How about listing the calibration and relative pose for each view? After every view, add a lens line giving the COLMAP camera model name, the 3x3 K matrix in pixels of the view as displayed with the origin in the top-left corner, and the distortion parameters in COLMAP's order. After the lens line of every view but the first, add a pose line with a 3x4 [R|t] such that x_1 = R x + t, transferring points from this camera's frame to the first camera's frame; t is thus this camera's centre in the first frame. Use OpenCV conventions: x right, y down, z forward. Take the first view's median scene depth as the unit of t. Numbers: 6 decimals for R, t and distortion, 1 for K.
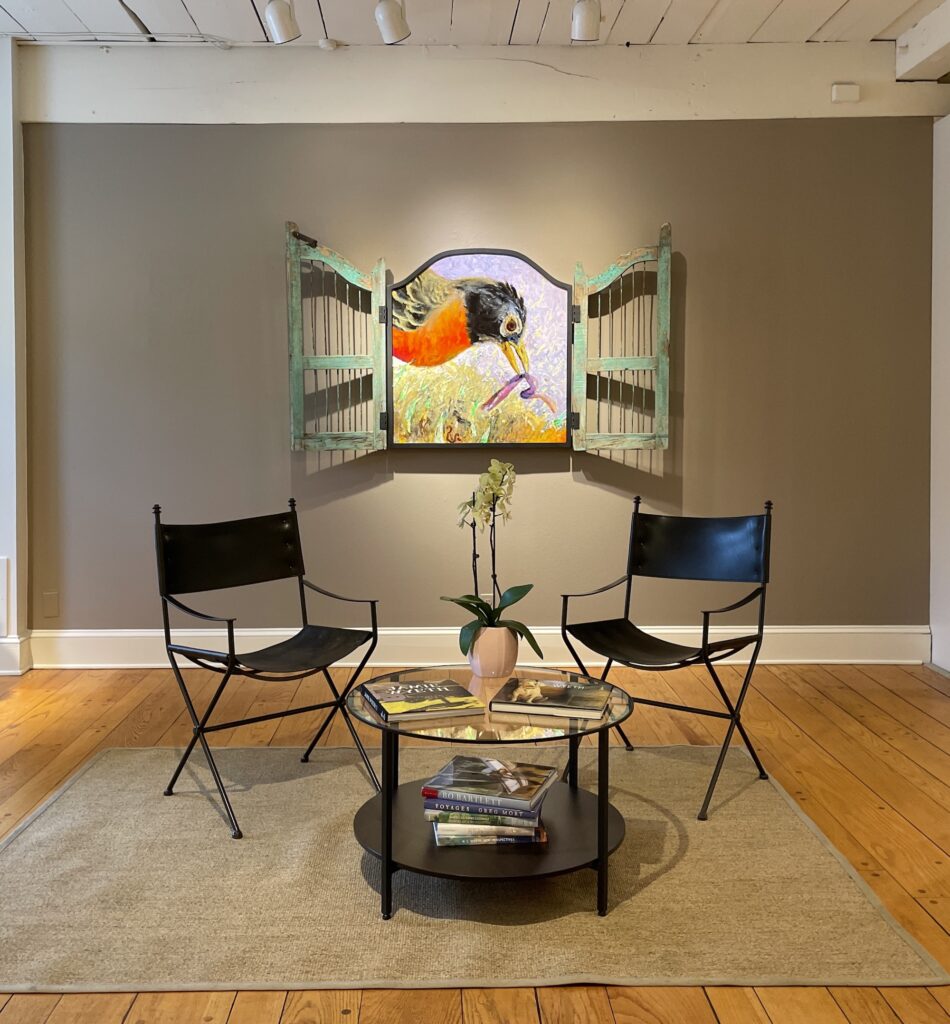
lens RADIAL K [[1143.6, 0, 468.6], [0, 1143.6, 510.3], [0, 0, 1]] dist [0.018466, 0.000000]
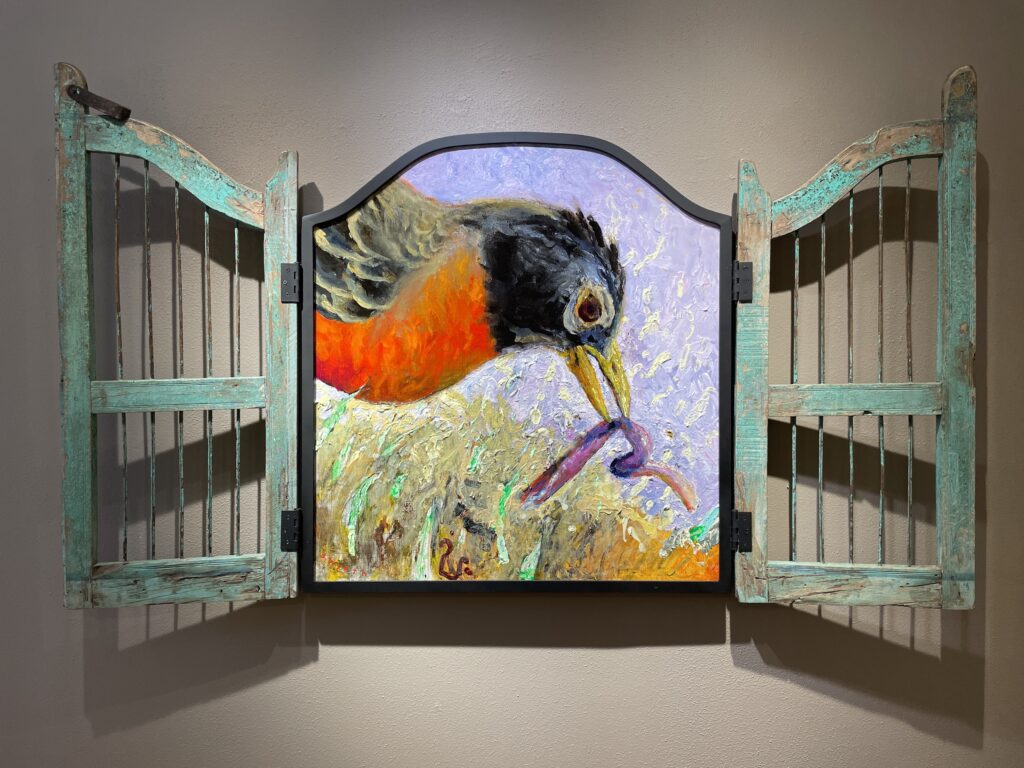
lens RADIAL K [[781.6, 0, 516.7], [0, 781.6, 383.3], [0, 0, 1]] dist [-0.016821, -0.010319]
pose [[0.999968, 0.002078, -0.007758, 0.011981], [-0.002631, 0.997403, -0.071979, -0.112184], [0.007589, 0.071997, 0.997376, 0.708038]]
